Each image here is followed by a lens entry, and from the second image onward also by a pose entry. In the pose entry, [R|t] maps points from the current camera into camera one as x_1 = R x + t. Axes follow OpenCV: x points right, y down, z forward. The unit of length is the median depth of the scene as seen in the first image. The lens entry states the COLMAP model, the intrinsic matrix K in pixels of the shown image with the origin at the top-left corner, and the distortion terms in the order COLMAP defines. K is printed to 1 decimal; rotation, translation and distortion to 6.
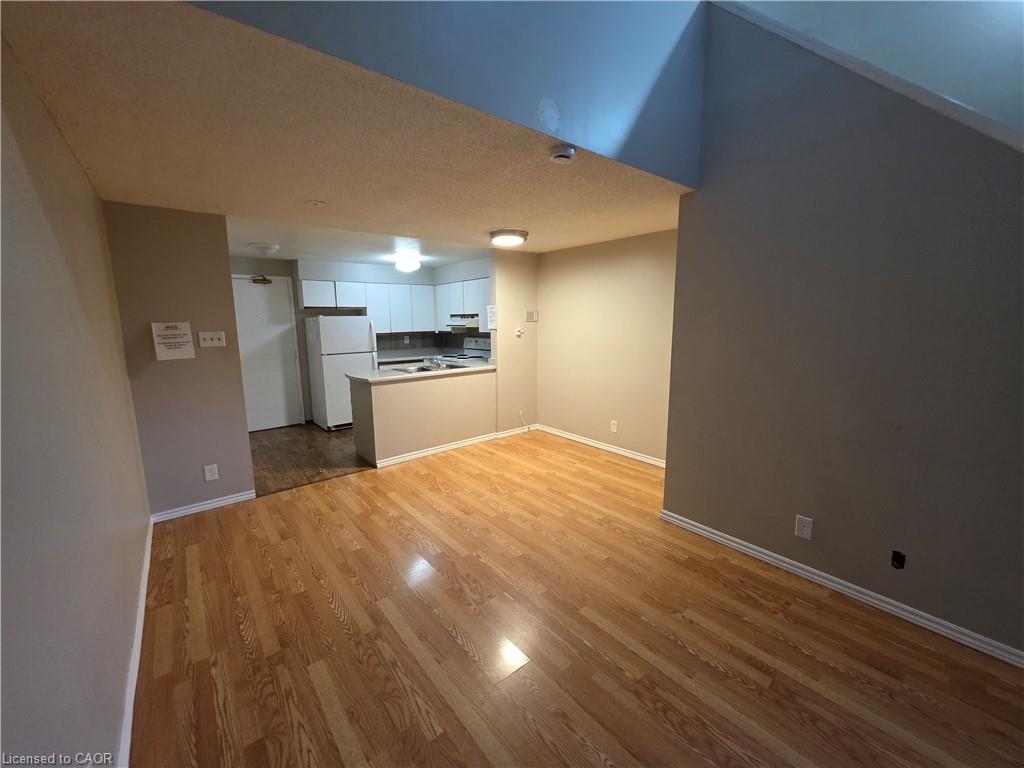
lens RADIAL K [[410.8, 0, 509.9], [0, 410.8, 377.4], [0, 0, 1]] dist [0.000141, 0.000202]
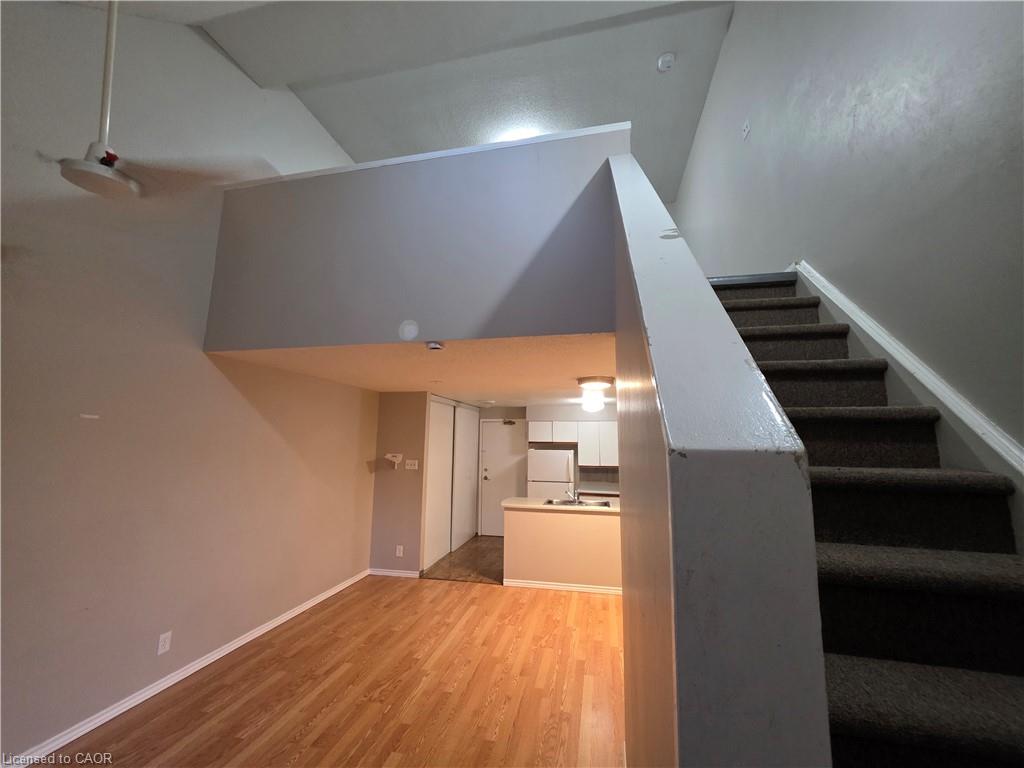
lens RADIAL K [[410.8, 0, 509.5], [0, 410.8, 378.7], [0, 0, 1]] dist [0.000141, 0.000202]
pose [[0.622244, -0.103812, -0.775910, 0.709335], [-0.130355, 0.963589, -0.233461, -0.078322], [0.771894, 0.246414, 0.586055, 0.216962]]
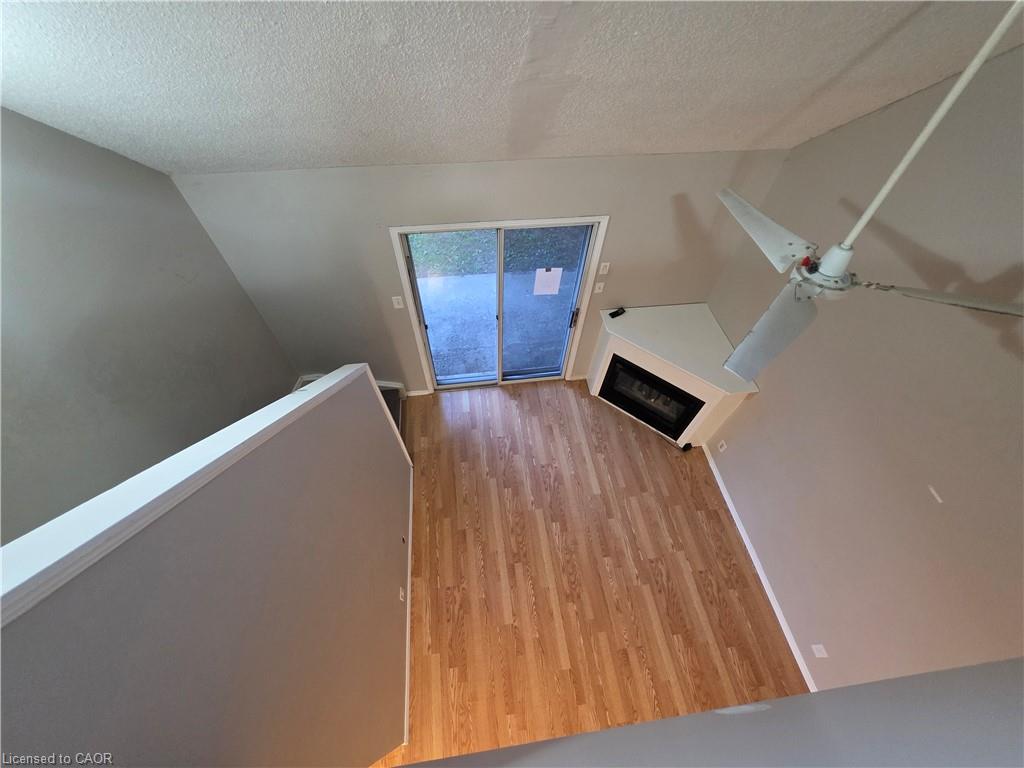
lens RADIAL K [[410.8, 0, 507.8], [0, 410.8, 379.4], [0, 0, 1]] dist [0.000141, 0.000202]
pose [[-0.852173, -0.429431, 0.298981, 0.204351], [0.061633, 0.485028, 0.872324, -0.689861], [-0.519617, 0.761798, -0.386861, 0.505515]]
